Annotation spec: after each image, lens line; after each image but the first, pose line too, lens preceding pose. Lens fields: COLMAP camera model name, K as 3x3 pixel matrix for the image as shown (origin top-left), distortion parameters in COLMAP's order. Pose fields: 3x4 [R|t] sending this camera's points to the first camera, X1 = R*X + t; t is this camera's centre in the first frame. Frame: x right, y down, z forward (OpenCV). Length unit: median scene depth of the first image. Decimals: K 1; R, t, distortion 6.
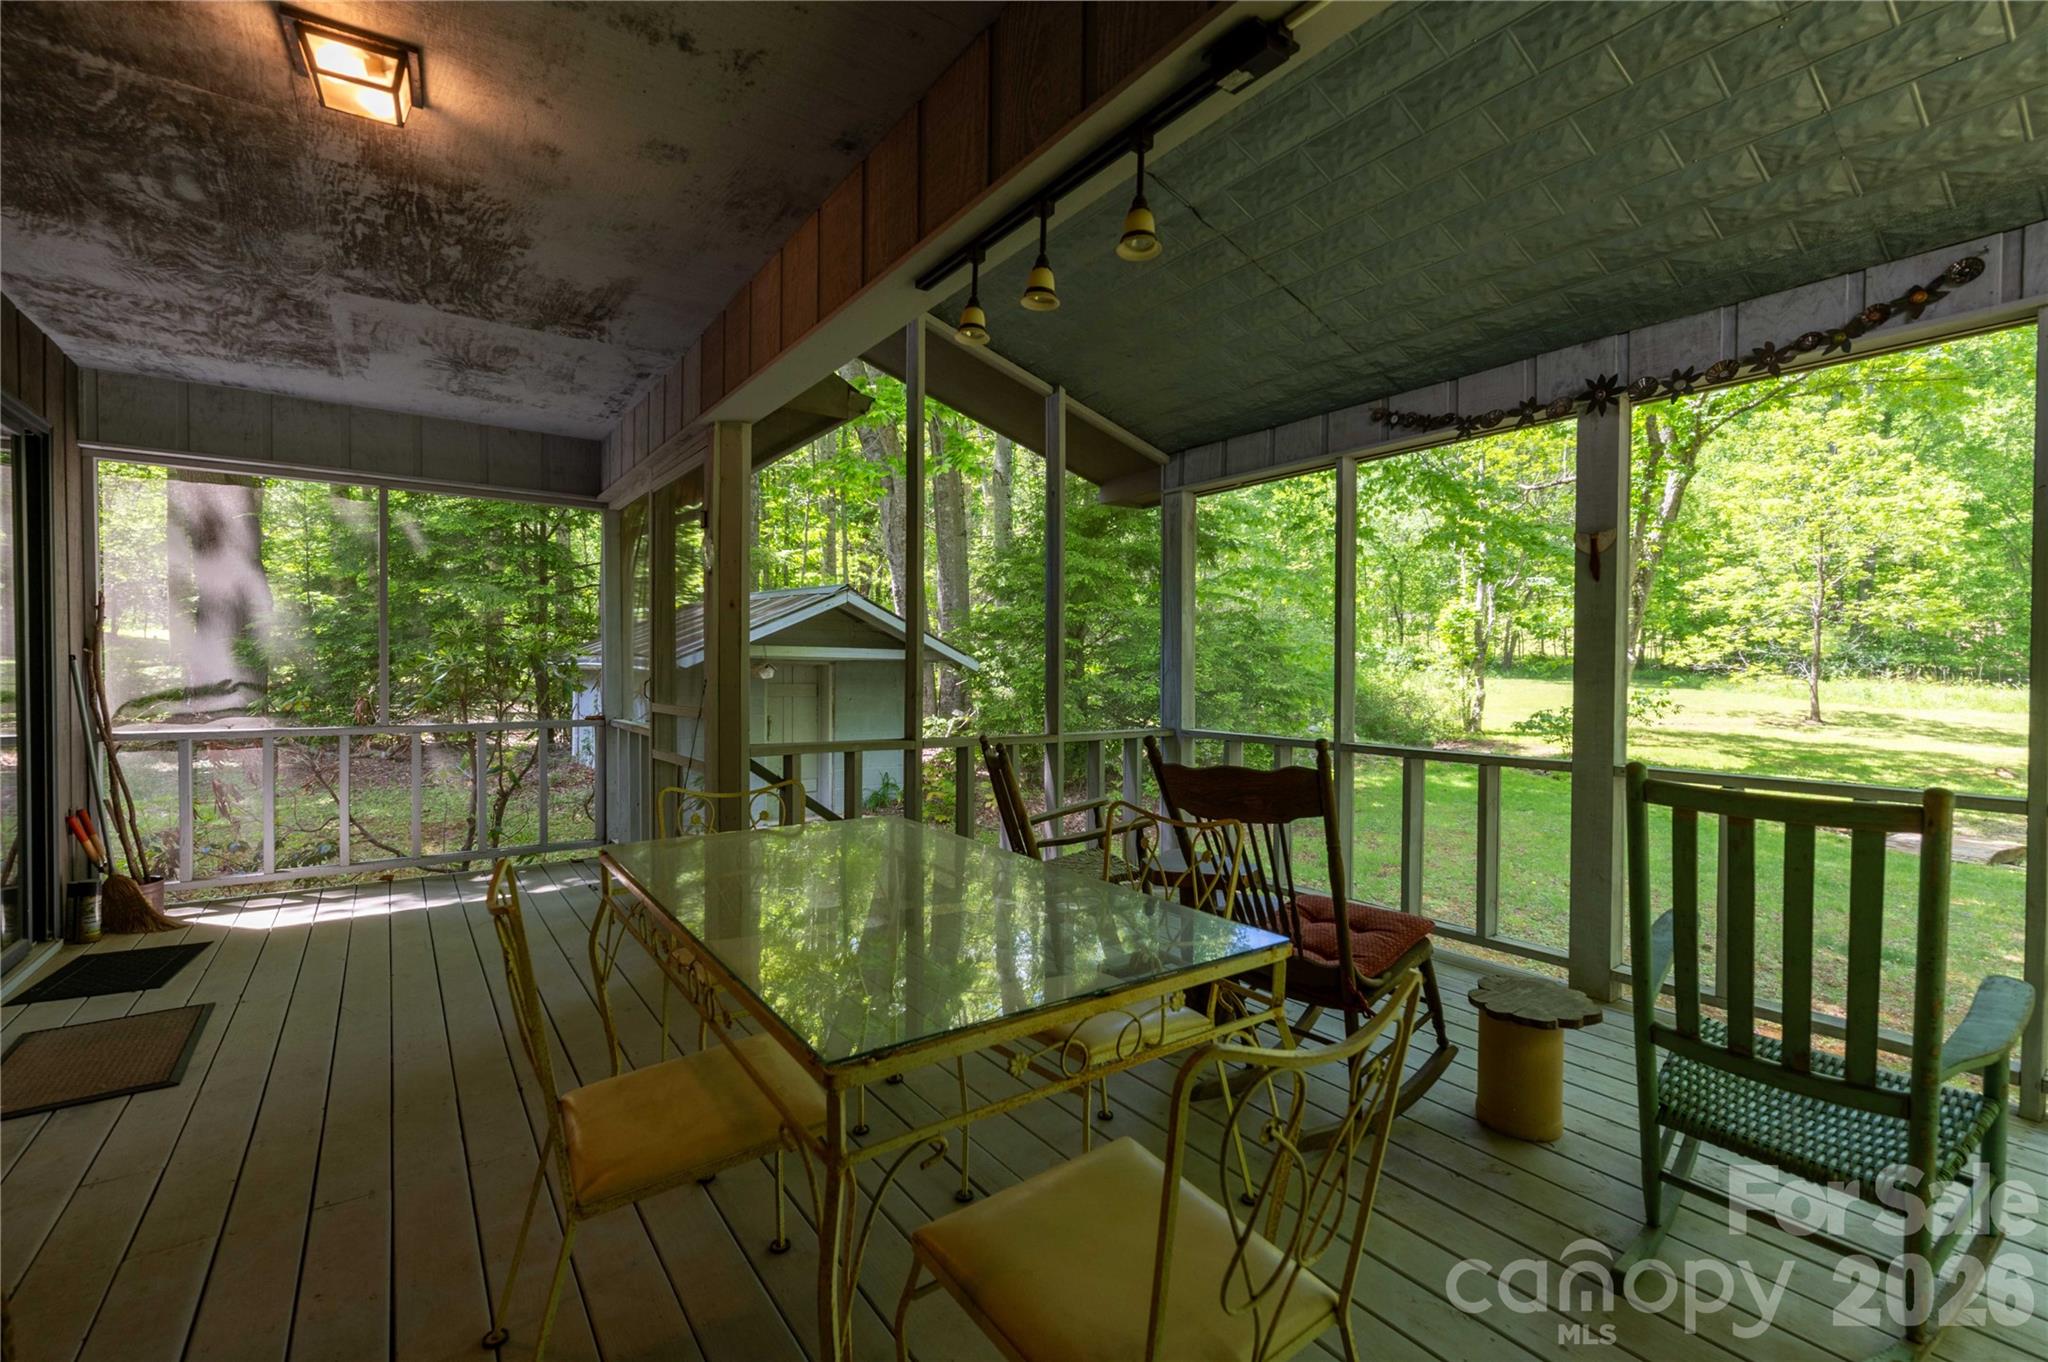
lens RADIAL K [[885.1, 0, 1024.0], [0, 885.1, 681.0], [0, 0, 1]] dist [0.001244, 0.000114]
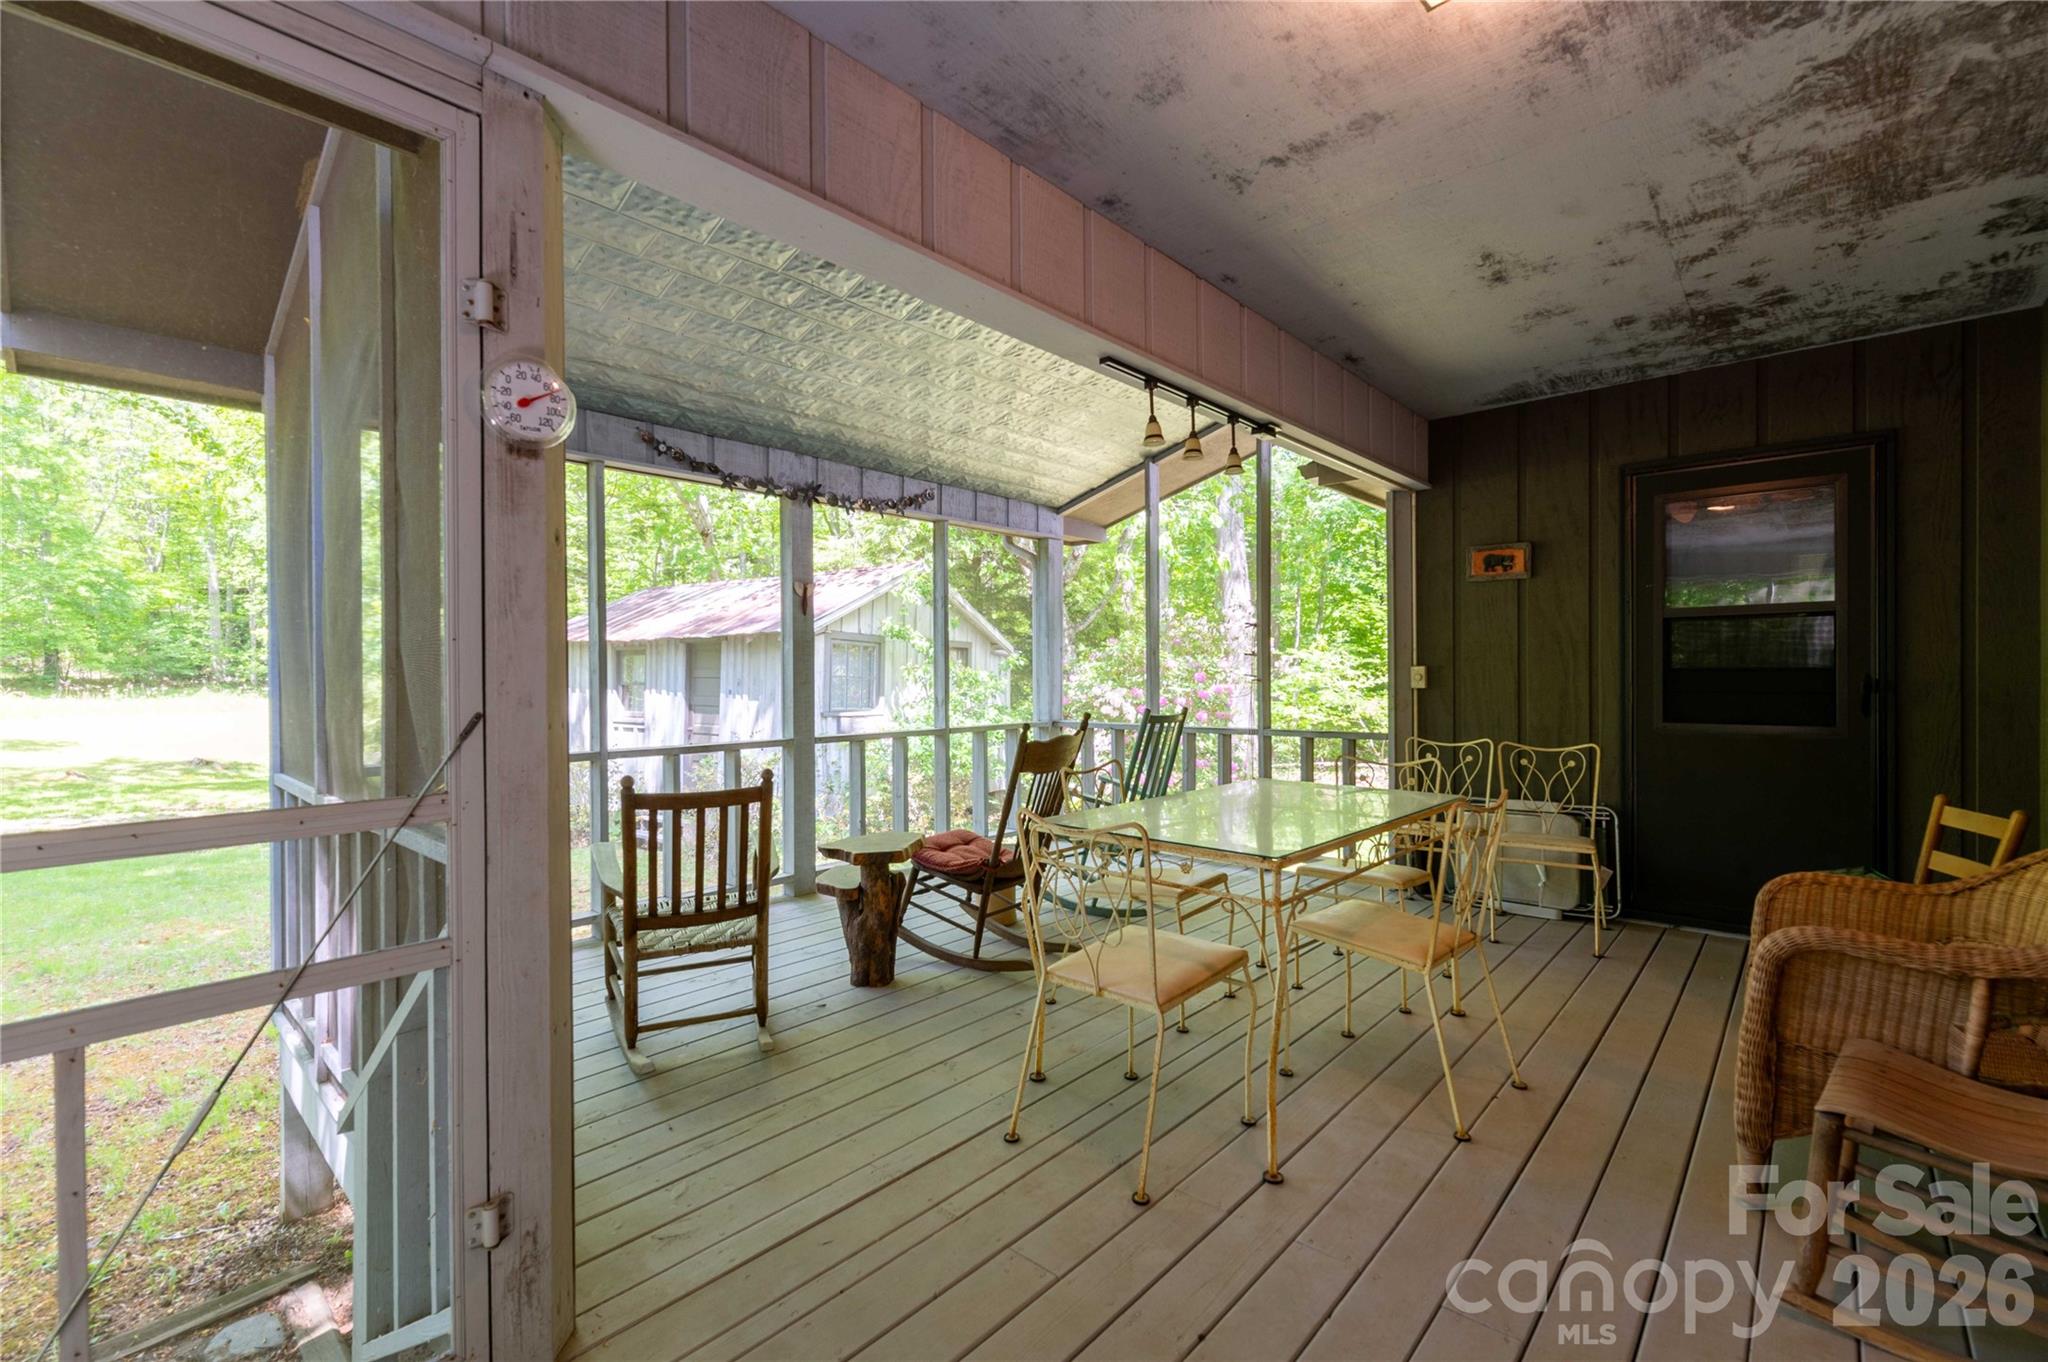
lens RADIAL K [[885.1, 0, 1024.0], [0, 885.1, 681.0], [0, 0, 1]] dist [0.001244, 0.000114]
pose [[-0.214609, -0.010847, 0.976640, -0.885666], [0.019039, 0.999702, 0.015286, -0.019219], [-0.976514, 0.021875, -0.214339, 0.952270]]
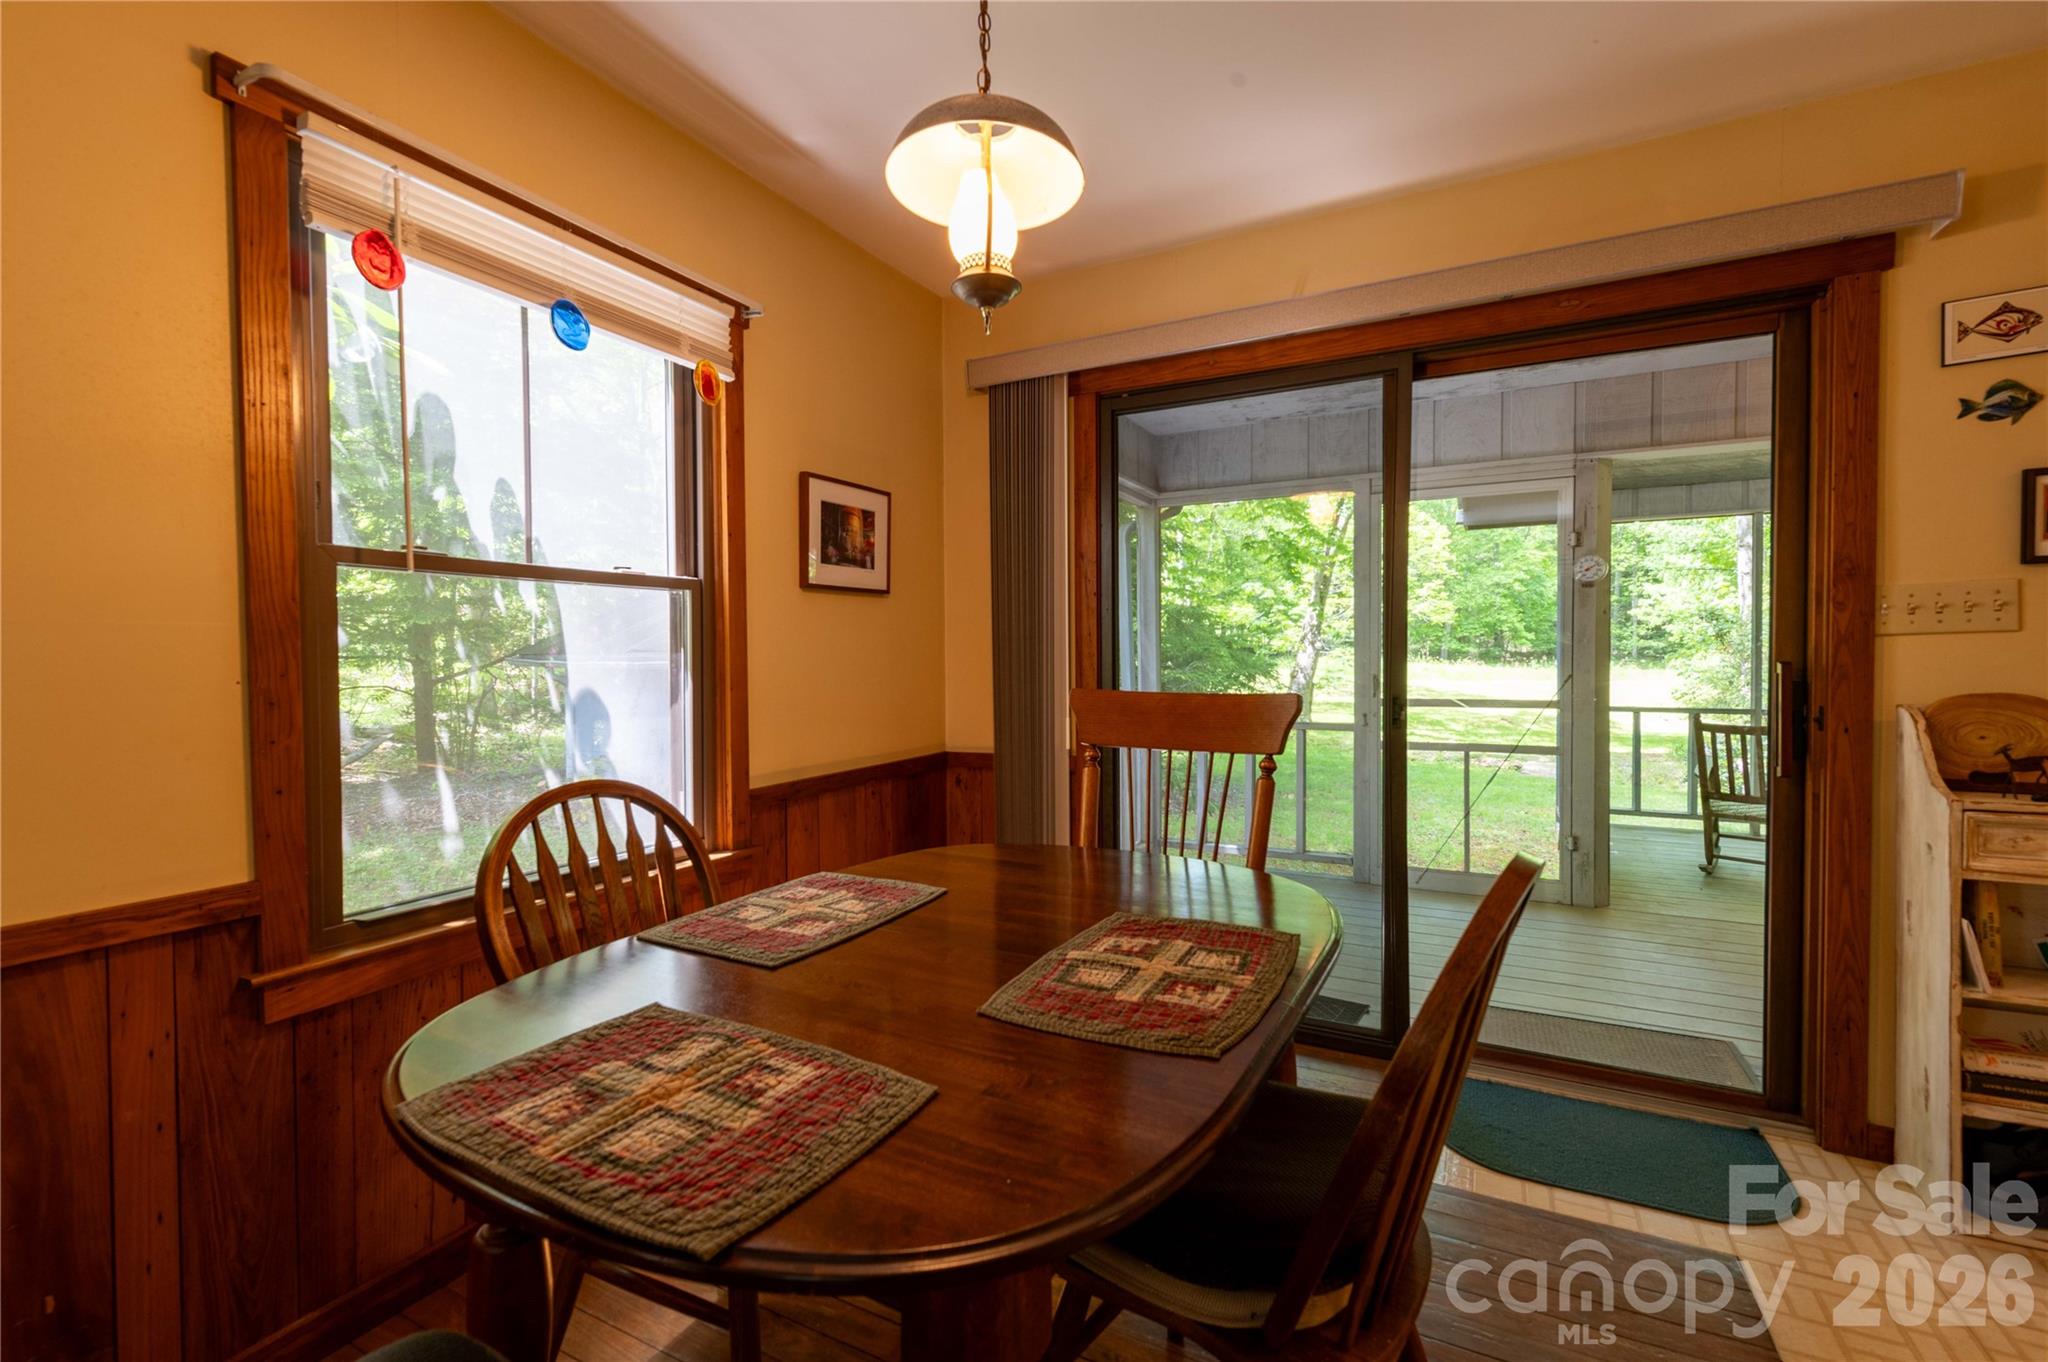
lens RADIAL K [[887.0, 0, 1024.0], [0, 887.0, 681.0], [0, 0, 1]] dist [0.000427, 0.000138]
pose [[0.894520, -0.024649, 0.446348, -1.726033], [0.019158, 0.999675, 0.016811, -0.030469], [-0.446618, -0.006487, 0.894701, 0.299781]]
